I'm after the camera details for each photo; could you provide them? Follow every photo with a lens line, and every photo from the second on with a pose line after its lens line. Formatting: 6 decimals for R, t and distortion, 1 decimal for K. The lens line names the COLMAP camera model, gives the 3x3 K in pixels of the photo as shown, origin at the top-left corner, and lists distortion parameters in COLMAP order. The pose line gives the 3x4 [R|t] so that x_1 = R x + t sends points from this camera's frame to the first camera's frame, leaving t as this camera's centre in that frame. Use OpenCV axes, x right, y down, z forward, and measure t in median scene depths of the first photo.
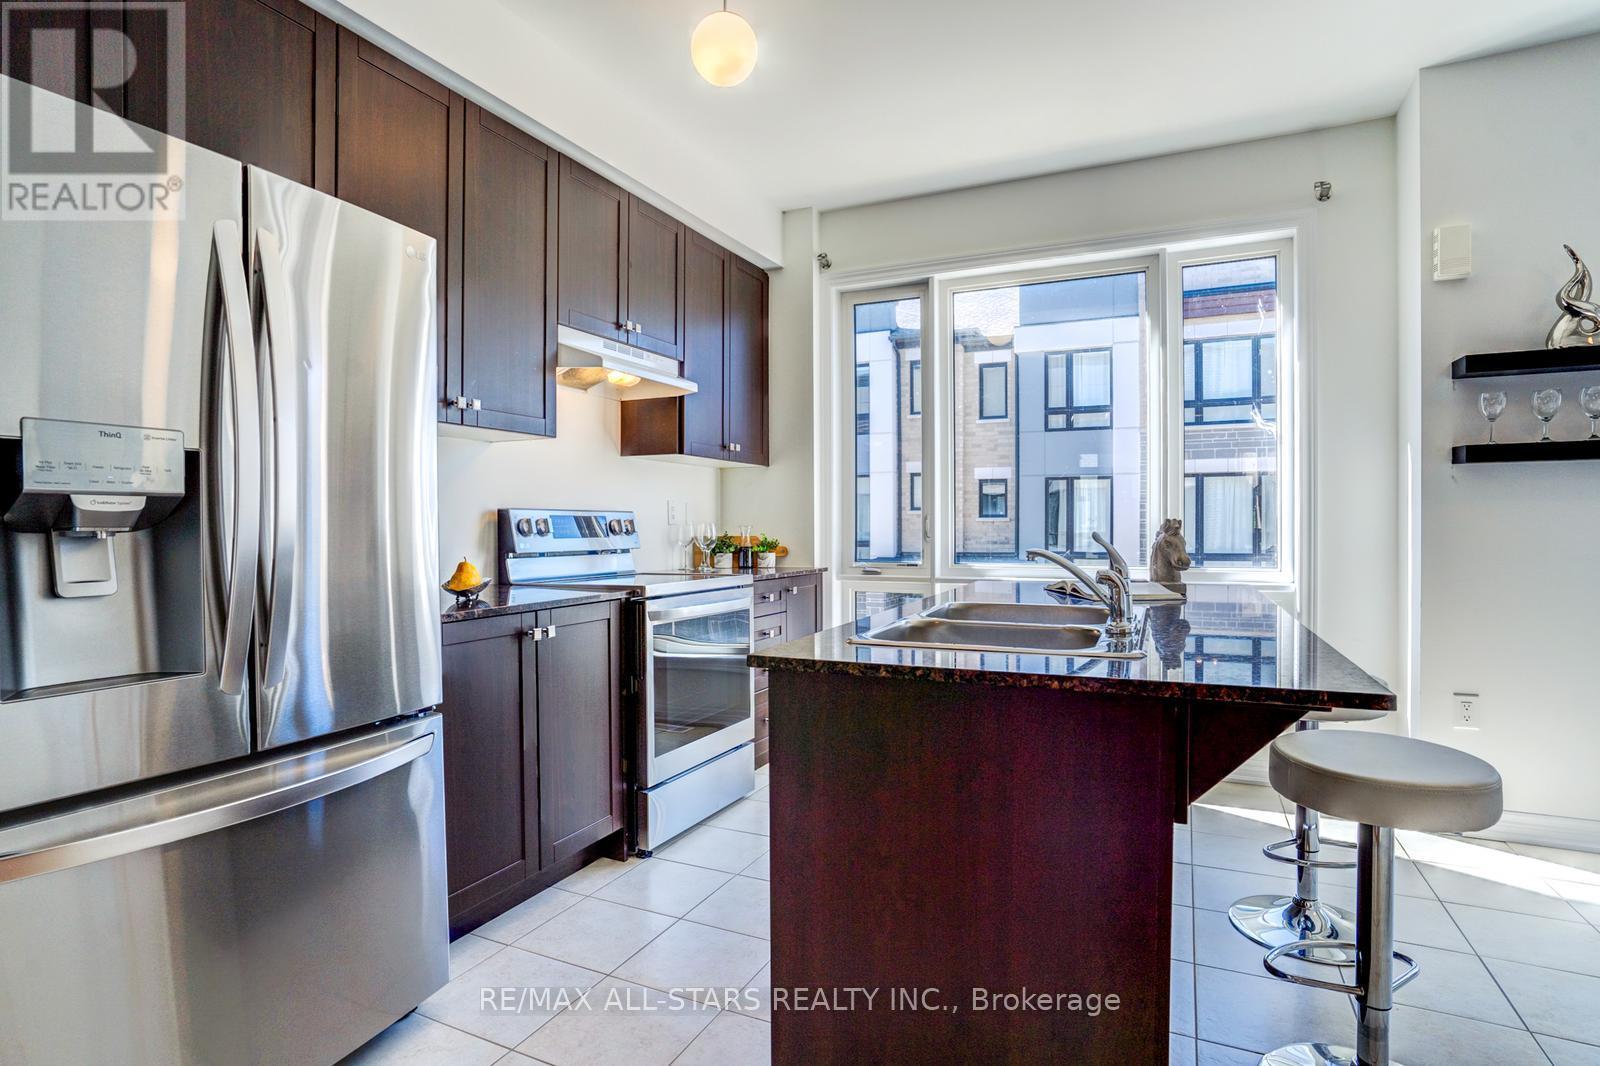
lens RADIAL K [[834.4, 0, 804.0], [0, 834.4, 536.2], [0, 0, 1]] dist [-0.003255, 0.001994]
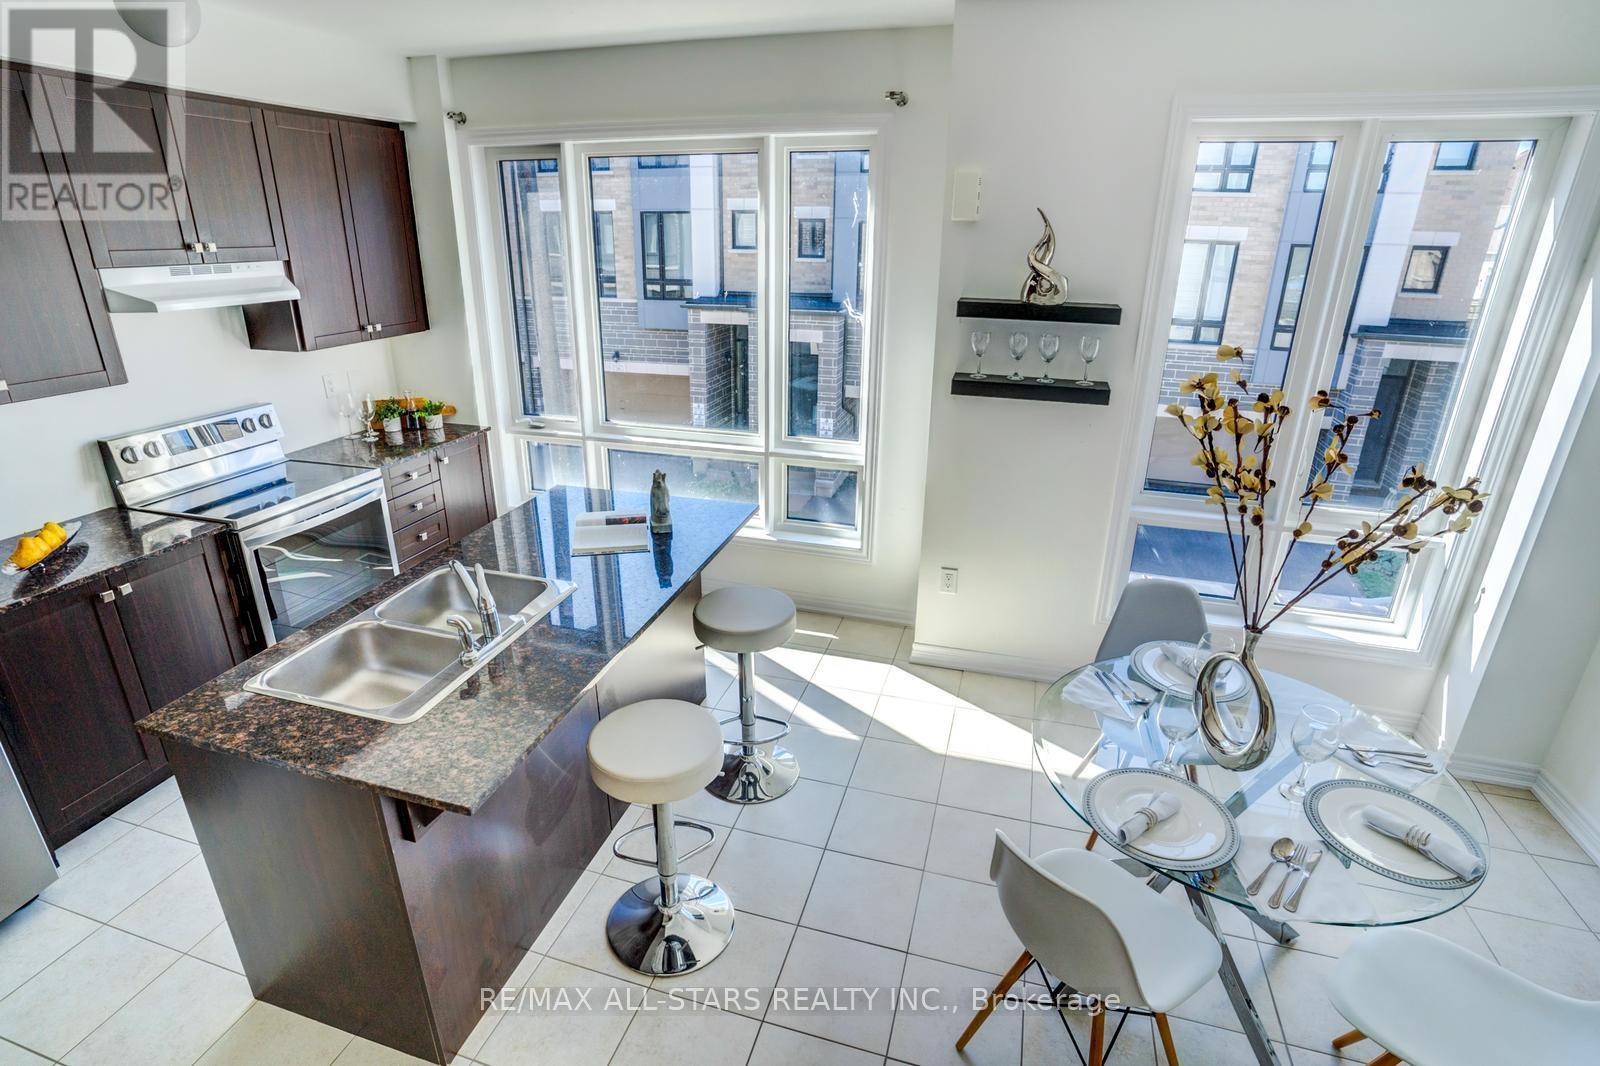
lens RADIAL K [[791.2, 0, 792.7], [0, 791.2, 517.7], [0, 0, 1]] dist [-0.036726, 0.001385]
pose [[0.990221, -0.037936, 0.134249, 0.281580], [-0.009111, 0.942678, 0.333580, -0.203688], [-0.139208, -0.331541, 0.933114, -0.057682]]
